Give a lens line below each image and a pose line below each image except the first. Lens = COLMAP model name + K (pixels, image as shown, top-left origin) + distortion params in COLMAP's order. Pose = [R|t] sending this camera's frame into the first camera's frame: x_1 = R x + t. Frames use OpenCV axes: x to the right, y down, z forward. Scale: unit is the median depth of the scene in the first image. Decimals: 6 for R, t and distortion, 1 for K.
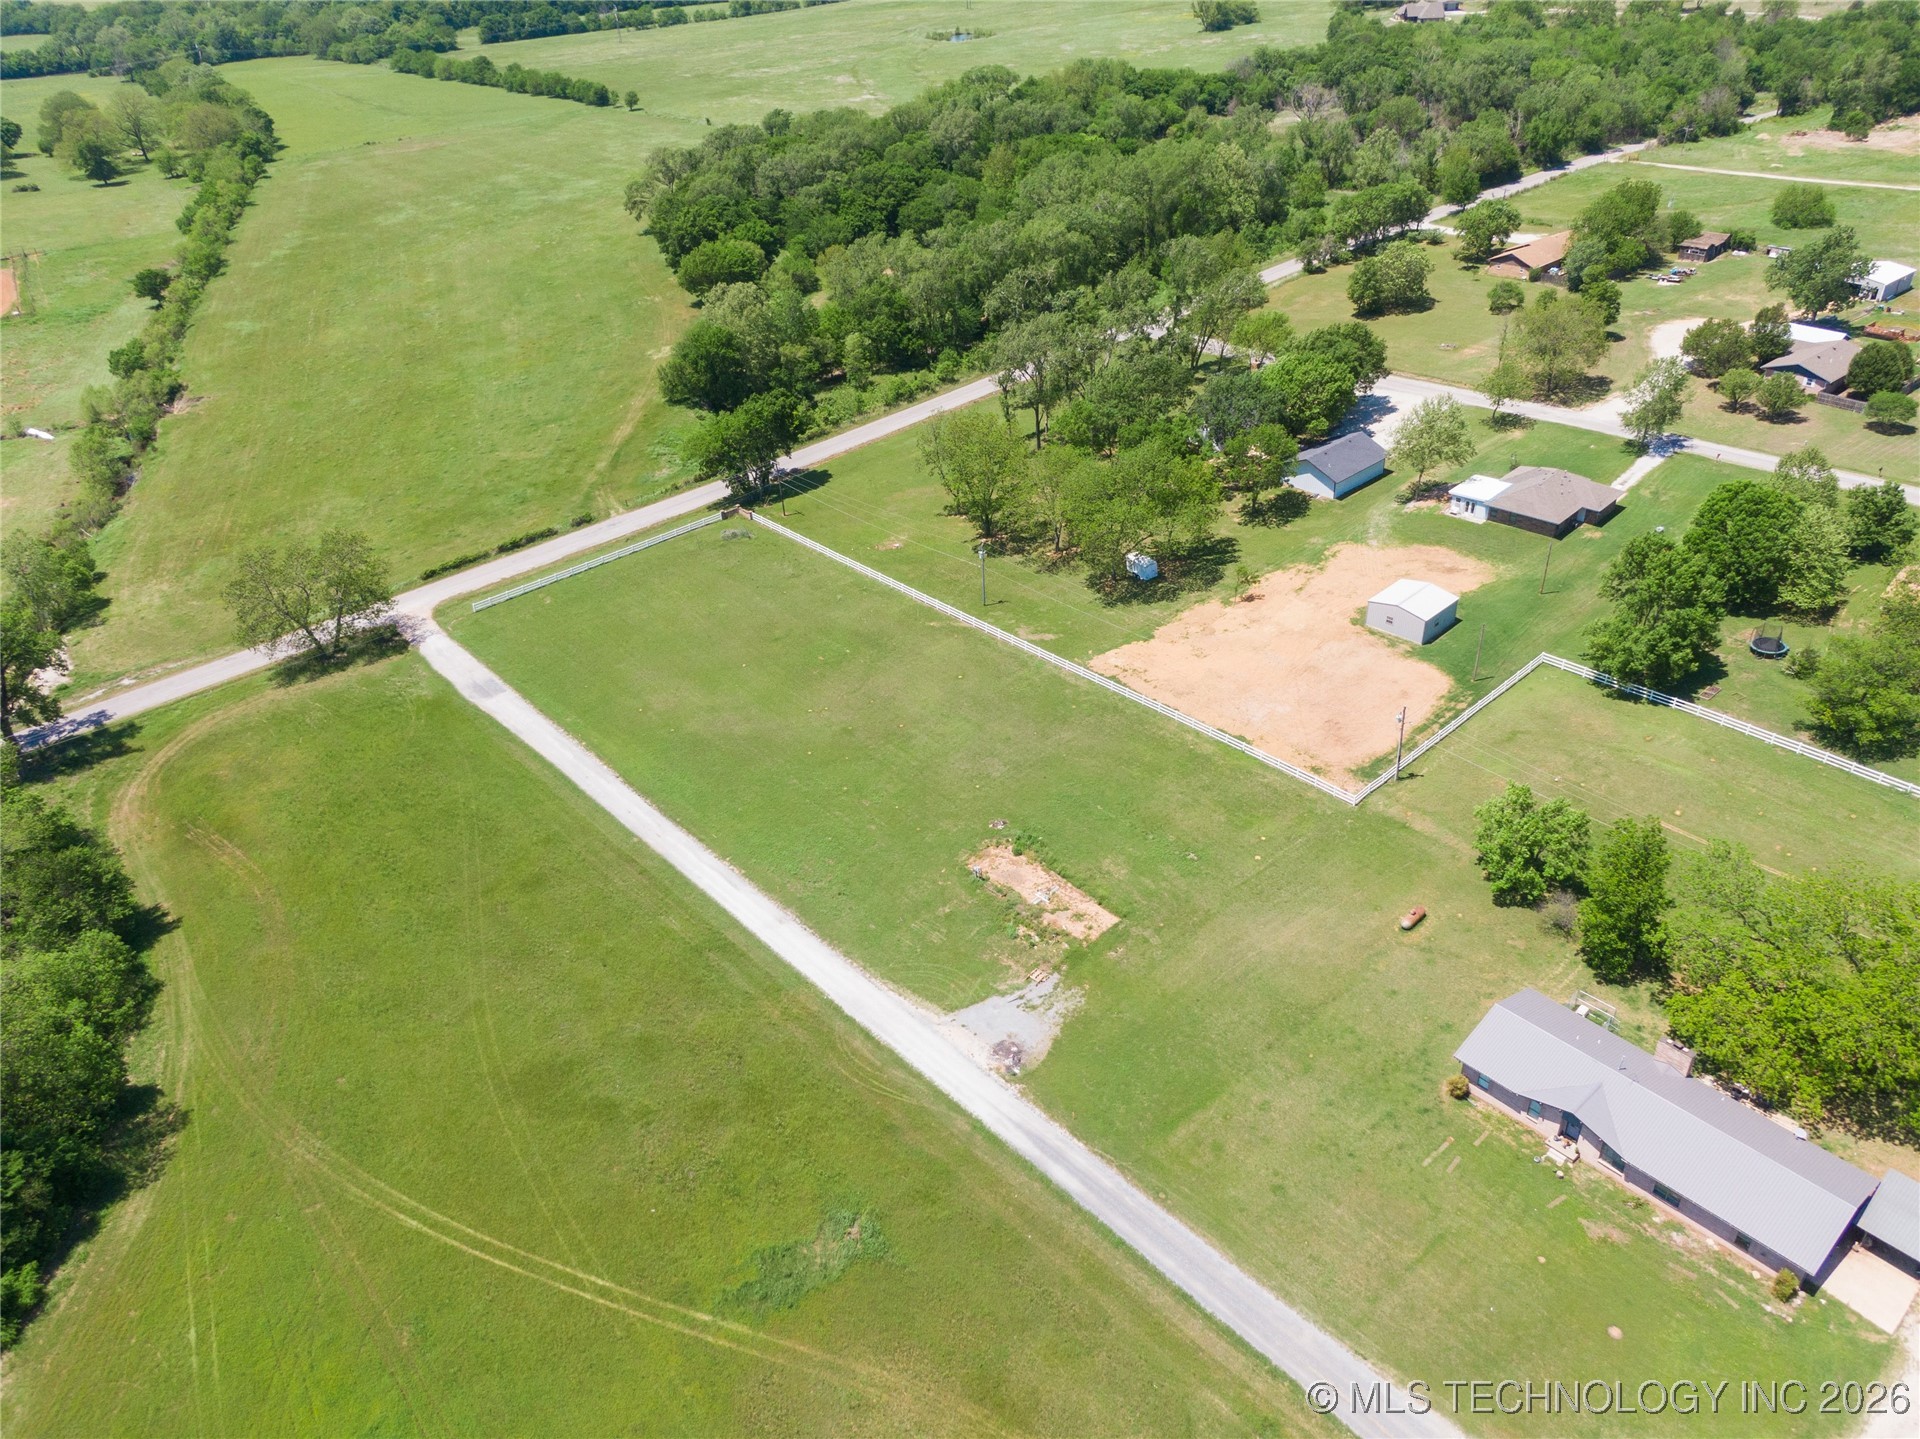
lens RADIAL K [[1388.7, 0, 960.0], [0, 1388.7, 719.5], [0, 0, 1]] dist [0.054858, -0.071821]
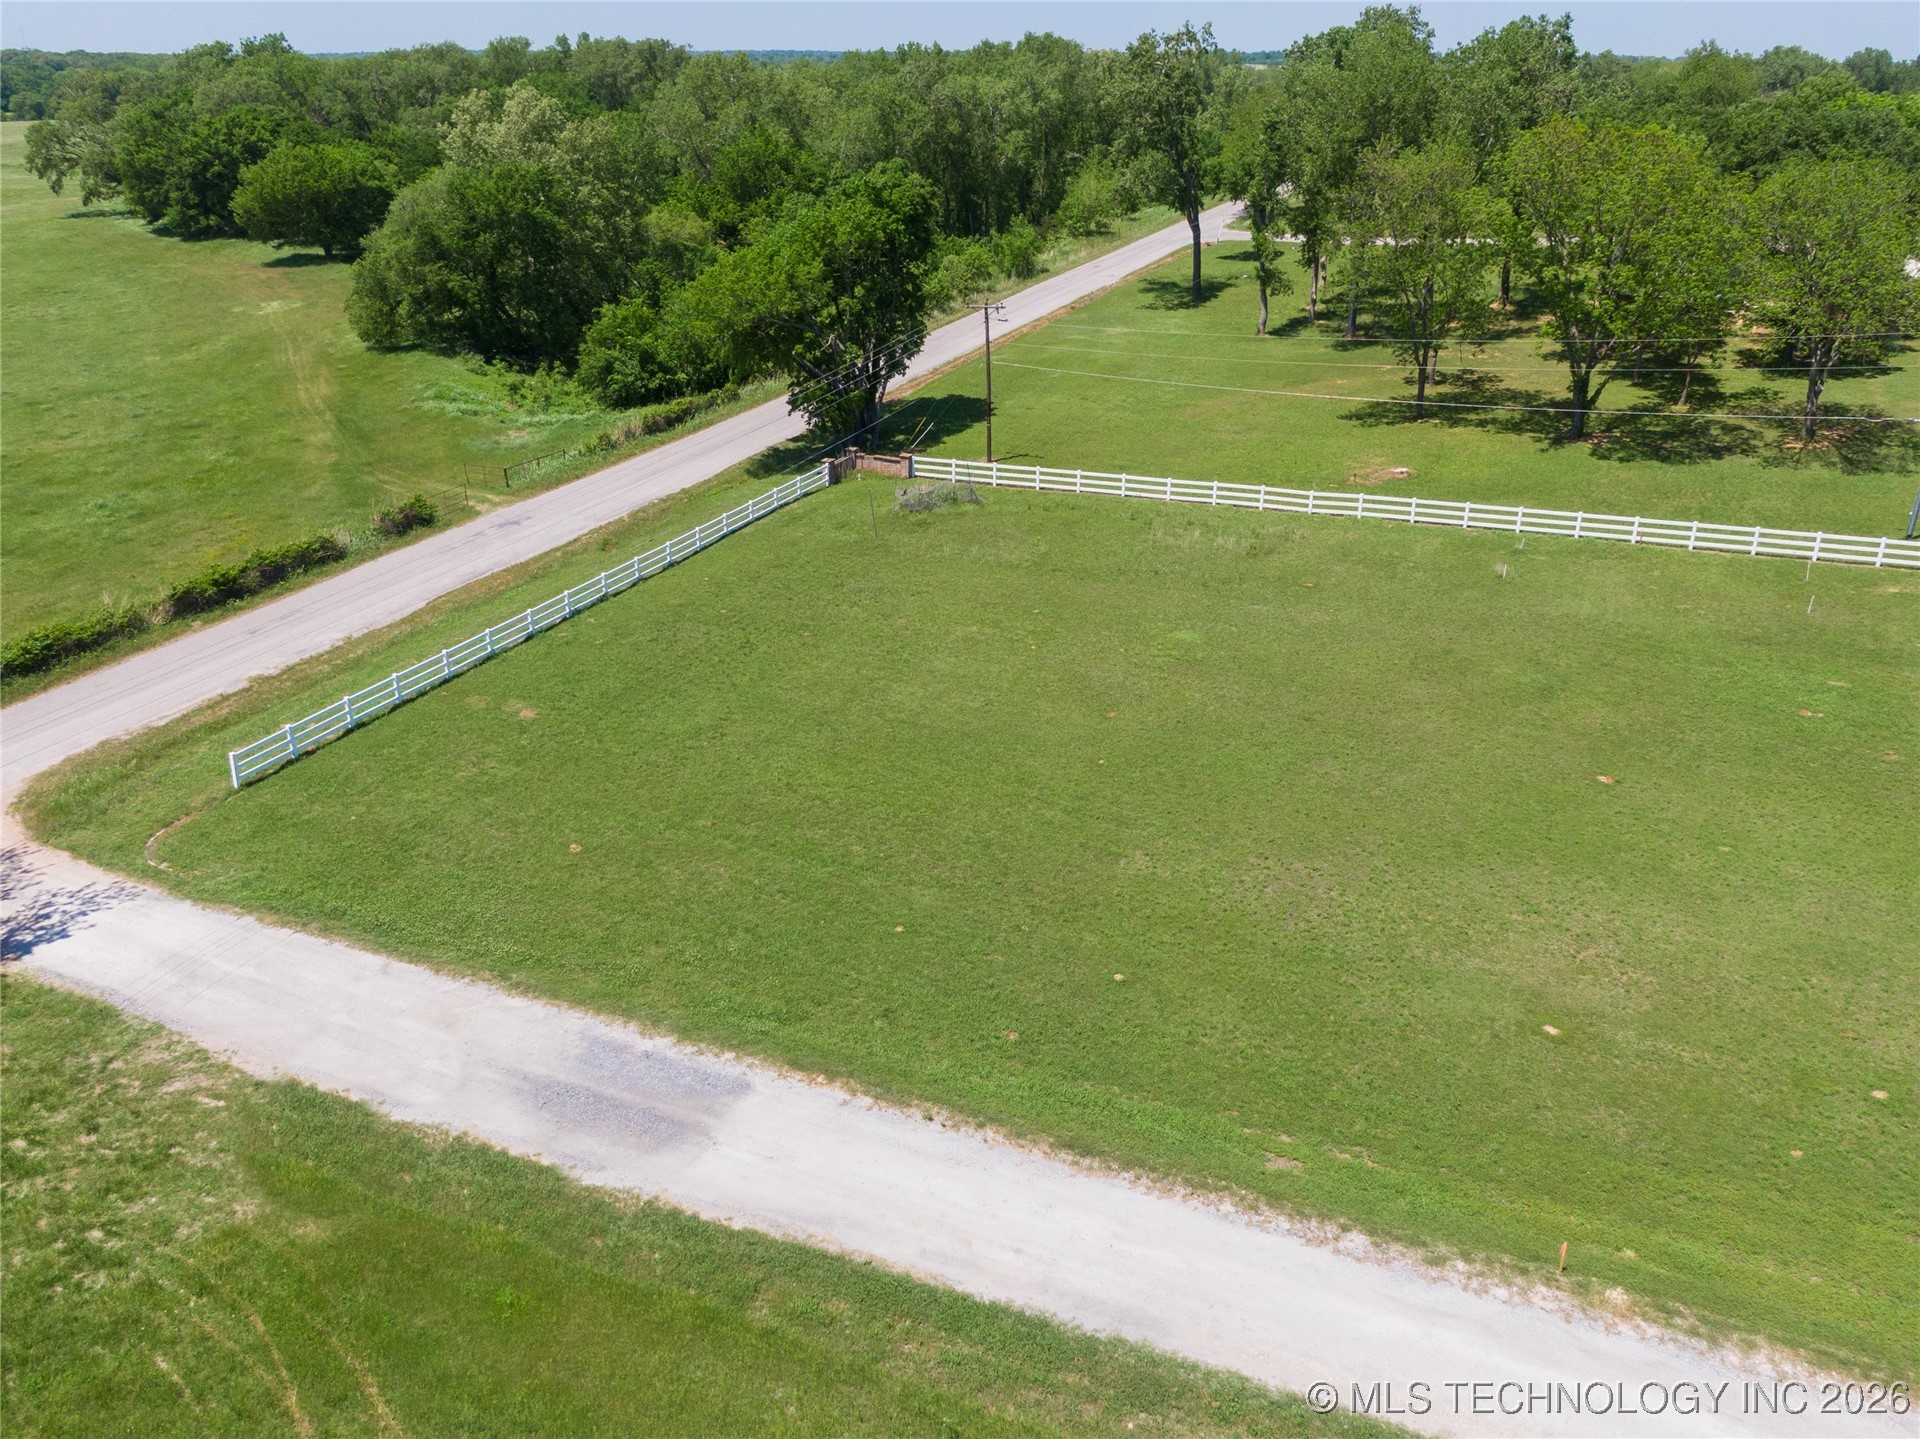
lens RADIAL K [[1490.3, 0, 960.0], [0, 1490.3, 719.5], [0, 0, 1]] dist [0.054030, -0.085353]
pose [[0.905095, -0.122840, 0.407078, -0.466749], [0.187269, 0.974671, -0.122255, -0.047557], [-0.381749, 0.186885, 0.905175, 0.995959]]
